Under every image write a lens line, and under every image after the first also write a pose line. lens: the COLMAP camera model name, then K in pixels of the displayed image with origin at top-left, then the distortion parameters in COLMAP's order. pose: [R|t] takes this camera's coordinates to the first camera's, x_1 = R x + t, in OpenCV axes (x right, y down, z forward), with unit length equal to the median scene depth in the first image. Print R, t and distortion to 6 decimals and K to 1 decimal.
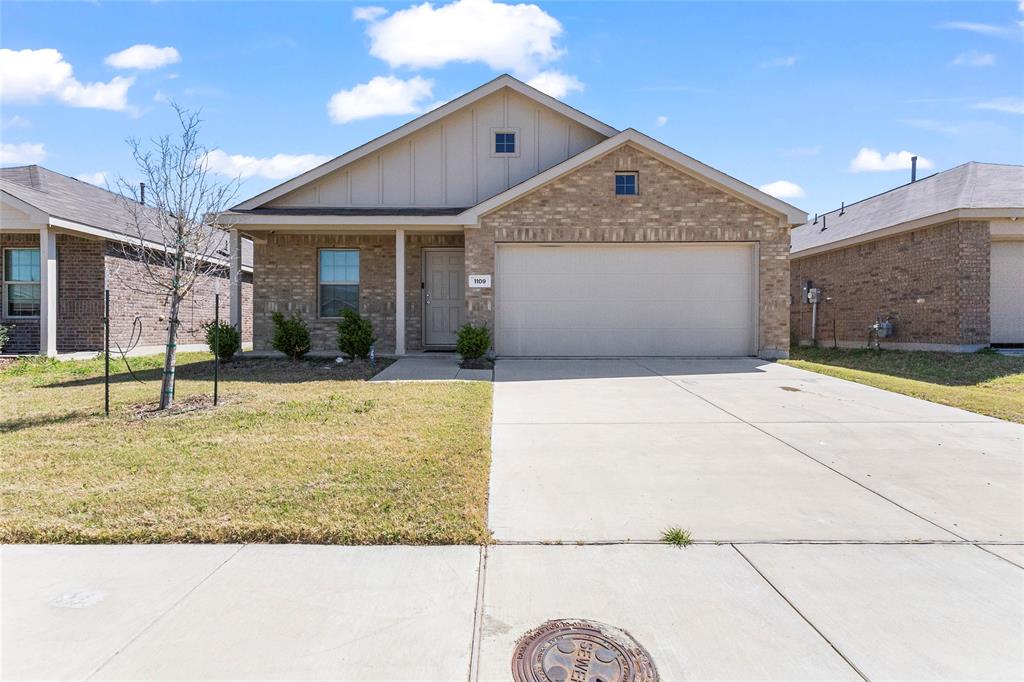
lens RADIAL K [[481.0, 0, 506.7], [0, 481.0, 338.8], [0, 0, 1]] dist [0.030227, -0.007106]
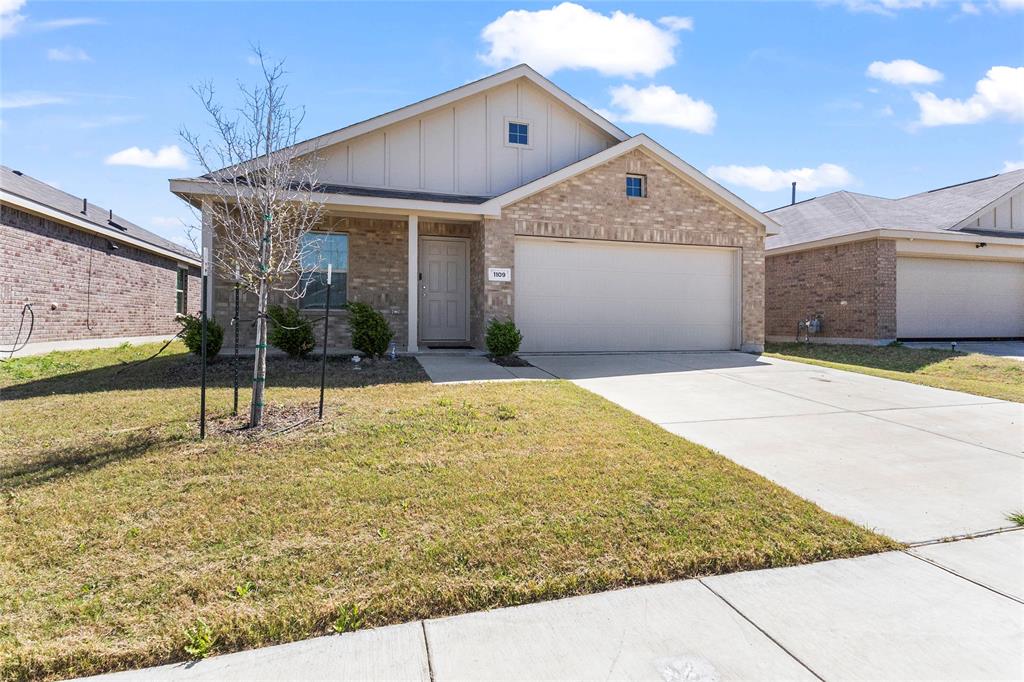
lens RADIAL K [[481.0, 0, 524.0], [0, 481.0, 331.4], [0, 0, 1]] dist [0.030227, -0.007106]
pose [[0.961698, 0.001324, 0.274108, -0.272480], [-0.001669, 0.999998, 0.001027, -0.006902], [-0.274107, -0.001445, 0.961698, 0.059960]]
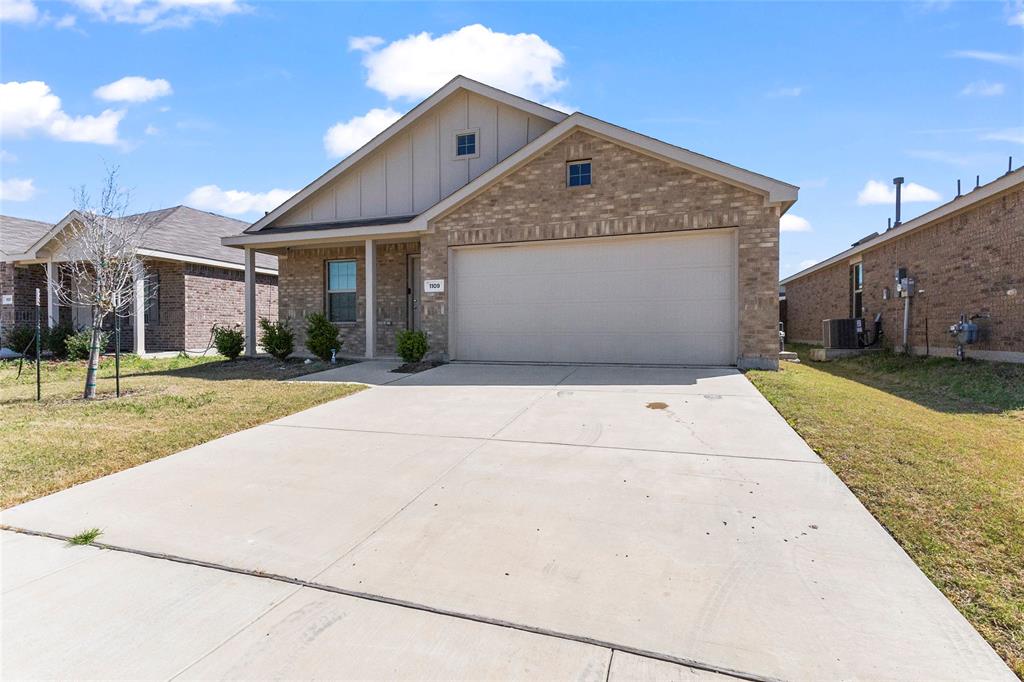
lens RADIAL K [[481.0, 0, 503.3], [0, 481.0, 350.1], [0, 0, 1]] dist [0.030227, -0.007106]
pose [[0.945970, 0.009685, -0.324108, 0.412778], [-0.003280, 0.999788, 0.020303, -0.005532], [0.324237, -0.018143, 0.945802, 0.084268]]
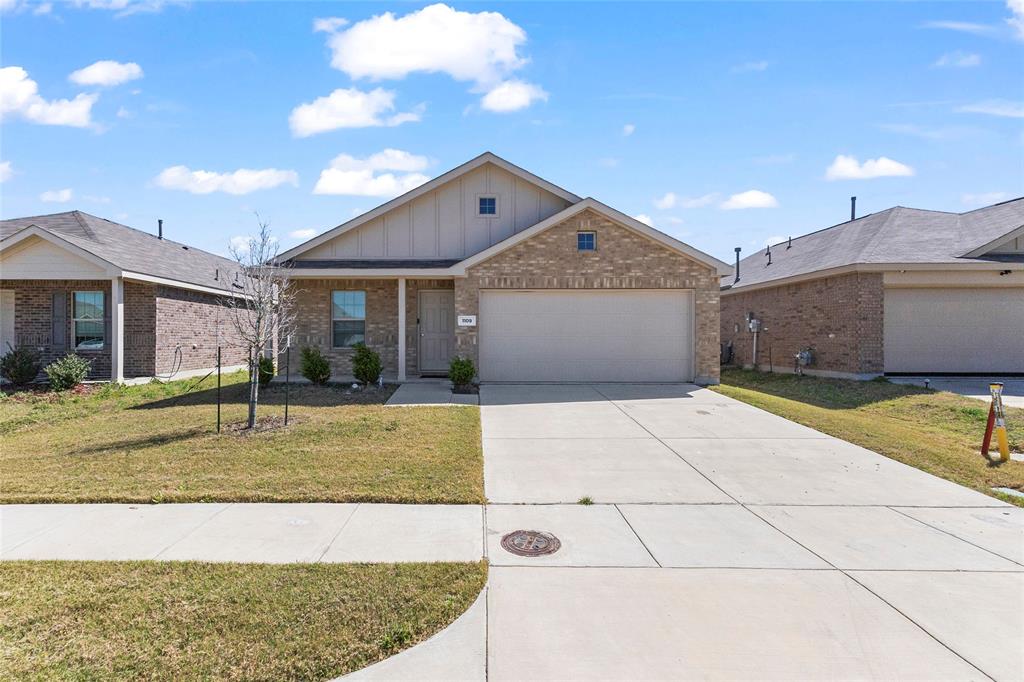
lens RADIAL K [[481.0, 0, 481.3], [0, 481.0, 350.8], [0, 0, 1]] dist [0.030227, -0.007106]
pose [[0.999984, 0.001083, -0.005611, -0.011925], [-0.001074, 0.999998, 0.001684, -0.045434], [0.005613, -0.001678, 0.999983, -0.224629]]
